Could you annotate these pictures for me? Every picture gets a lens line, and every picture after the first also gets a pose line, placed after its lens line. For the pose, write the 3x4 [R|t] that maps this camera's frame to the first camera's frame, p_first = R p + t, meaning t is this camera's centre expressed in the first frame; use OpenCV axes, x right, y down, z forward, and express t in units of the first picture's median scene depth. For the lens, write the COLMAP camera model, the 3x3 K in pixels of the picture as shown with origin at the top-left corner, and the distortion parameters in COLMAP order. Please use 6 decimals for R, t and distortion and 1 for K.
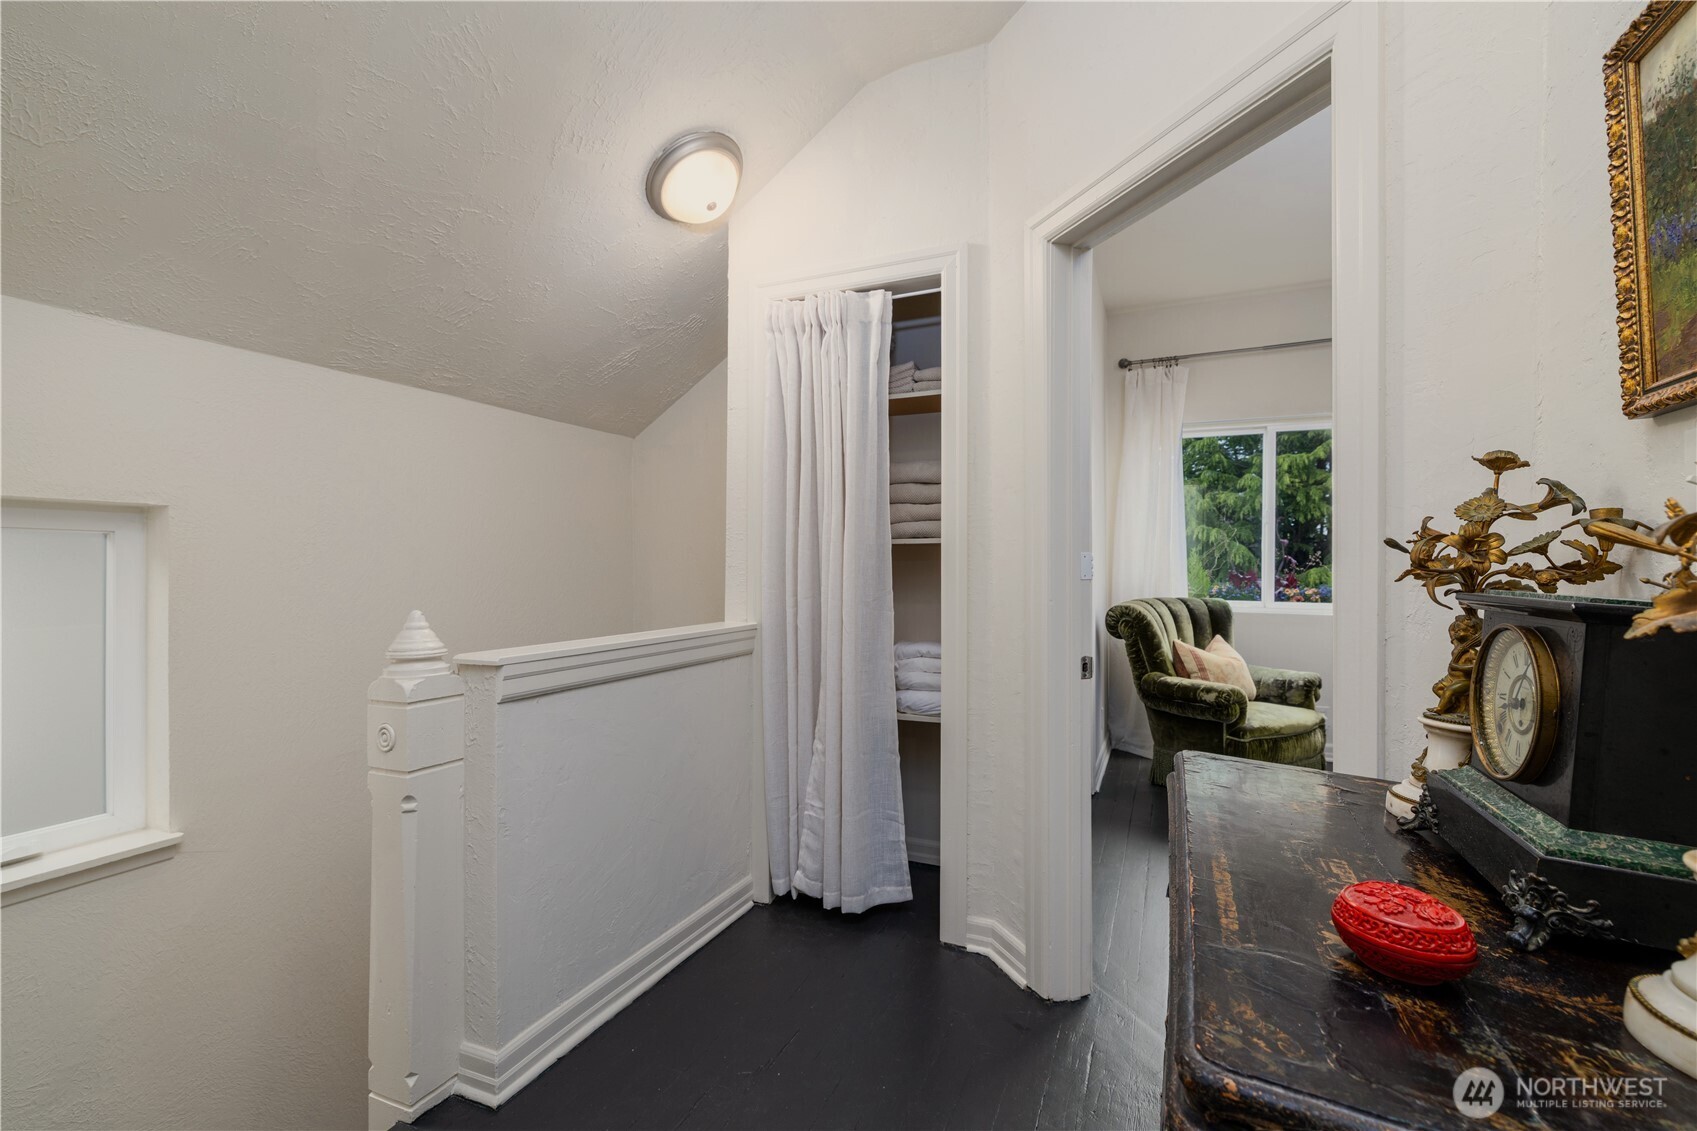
lens RADIAL K [[736.5, 0, 857.8], [0, 736.5, 568.7], [0, 0, 1]] dist [0.004171, 0.000242]
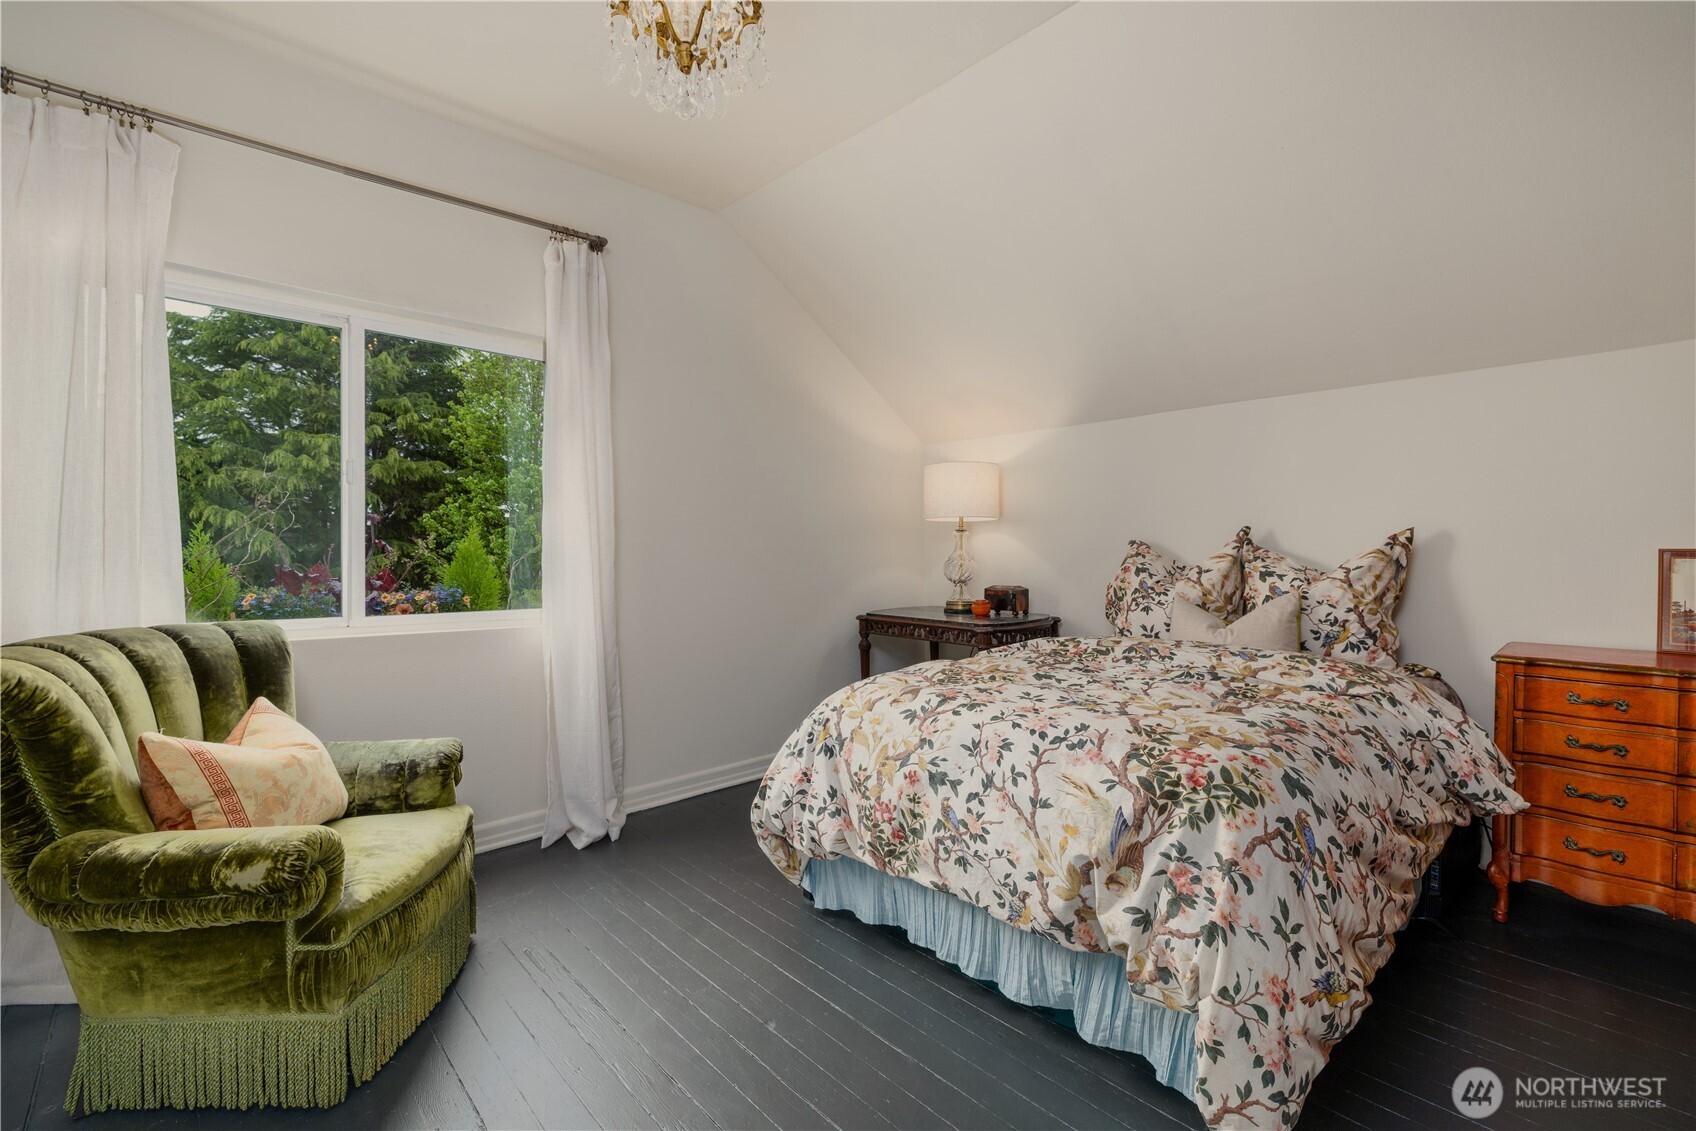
lens RADIAL K [[700.0, 0, 840.9], [0, 700.0, 565.0], [0, 0, 1]] dist [-0.006688, -0.000509]
pose [[0.390967, -0.013773, 0.920302, 0.215697], [0.006288, 0.999905, 0.012293, -0.001520], [-0.920383, 0.000980, 0.391016, 0.466686]]
